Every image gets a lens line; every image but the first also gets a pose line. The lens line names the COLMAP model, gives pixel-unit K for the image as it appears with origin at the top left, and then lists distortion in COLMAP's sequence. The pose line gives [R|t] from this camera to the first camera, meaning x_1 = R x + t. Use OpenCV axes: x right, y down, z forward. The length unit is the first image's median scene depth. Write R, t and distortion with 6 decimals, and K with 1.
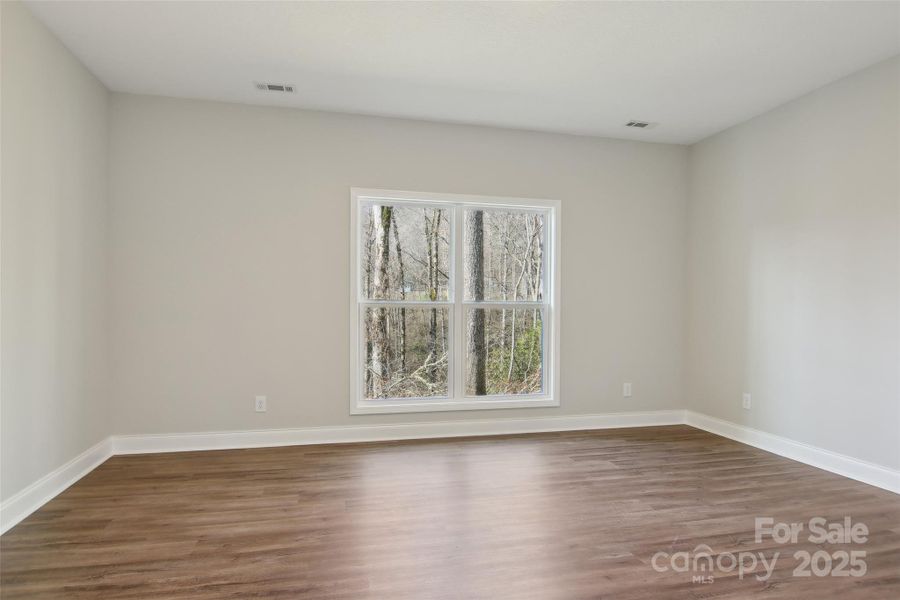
lens RADIAL K [[500.5, 0, 450.1], [0, 500.5, 314.8], [0, 0, 1]] dist [0.003284, -0.017318]
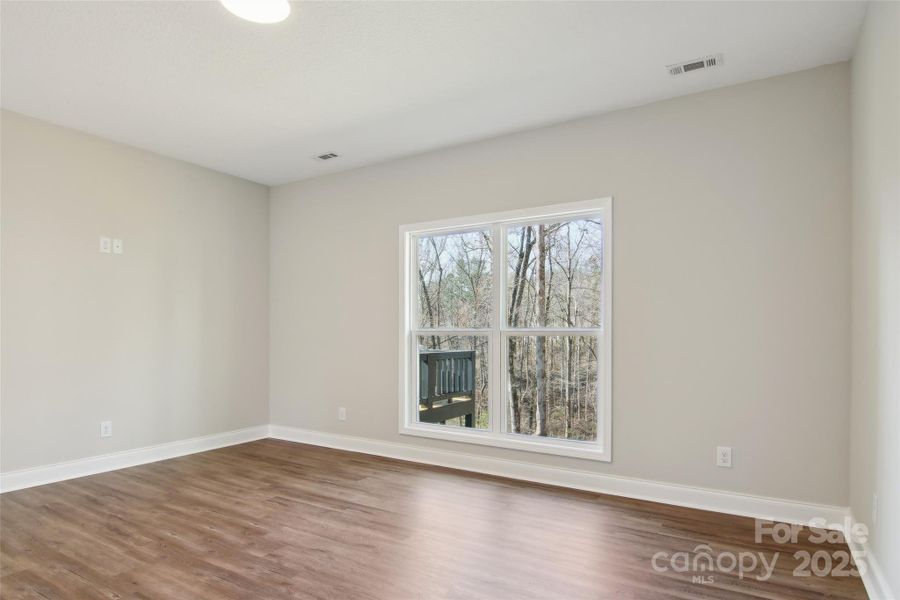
lens RADIAL K [[502.1, 0, 452.2], [0, 502.1, 333.0], [0, 0, 1]] dist [-0.003566, -0.001513]
pose [[0.712011, -0.005222, -0.702149, 0.821391], [-0.009746, 0.999803, -0.017319, -0.001025], [0.702101, 0.019174, 0.711820, 0.381930]]
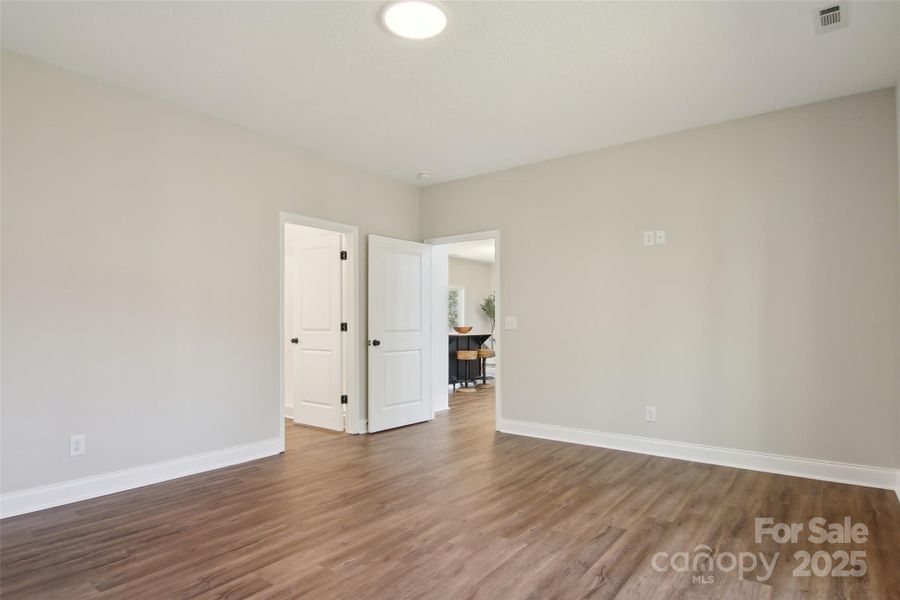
lens RADIAL K [[500.5, 0, 450.1], [0, 500.5, 314.8], [0, 0, 1]] dist [0.003284, -0.017318]
pose [[-0.763248, -0.016851, -0.645886, 0.577426], [-0.017303, 0.999834, -0.005639, -0.016582], [0.645874, 0.006872, -0.763413, 1.318942]]
